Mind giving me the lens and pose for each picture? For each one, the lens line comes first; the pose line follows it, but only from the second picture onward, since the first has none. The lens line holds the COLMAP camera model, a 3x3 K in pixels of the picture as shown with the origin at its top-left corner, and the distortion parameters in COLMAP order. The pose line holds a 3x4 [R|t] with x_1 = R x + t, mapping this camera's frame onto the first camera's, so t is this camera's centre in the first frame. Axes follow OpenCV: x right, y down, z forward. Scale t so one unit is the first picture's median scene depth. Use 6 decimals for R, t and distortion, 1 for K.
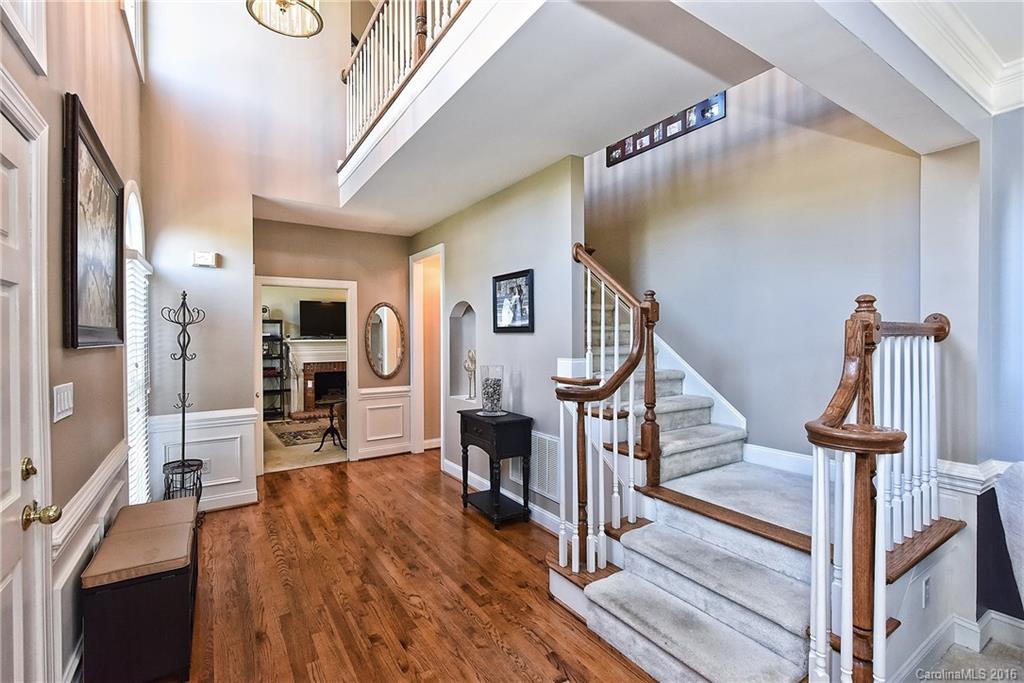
lens RADIAL K [[464.5, 0, 513.3], [0, 464.5, 340.8], [0, 0, 1]] dist [-0.000351, -0.000050]
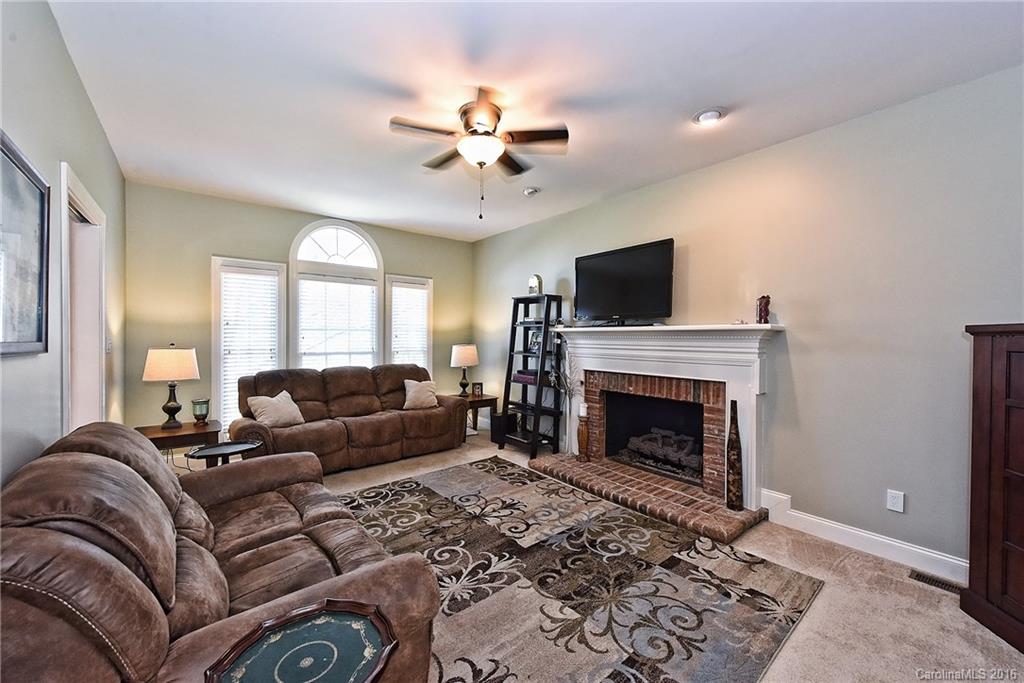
lens RADIAL K [[407.0, 0, 511.0], [0, 407.0, 337.2], [0, 0, 1]] dist [0.000203, -0.000147]
pose [[0.112464, 0.016914, -0.993512, 0.019082], [-0.009487, 0.999828, 0.015948, 0.002330], [0.993610, 0.007632, 0.112606, 0.862502]]
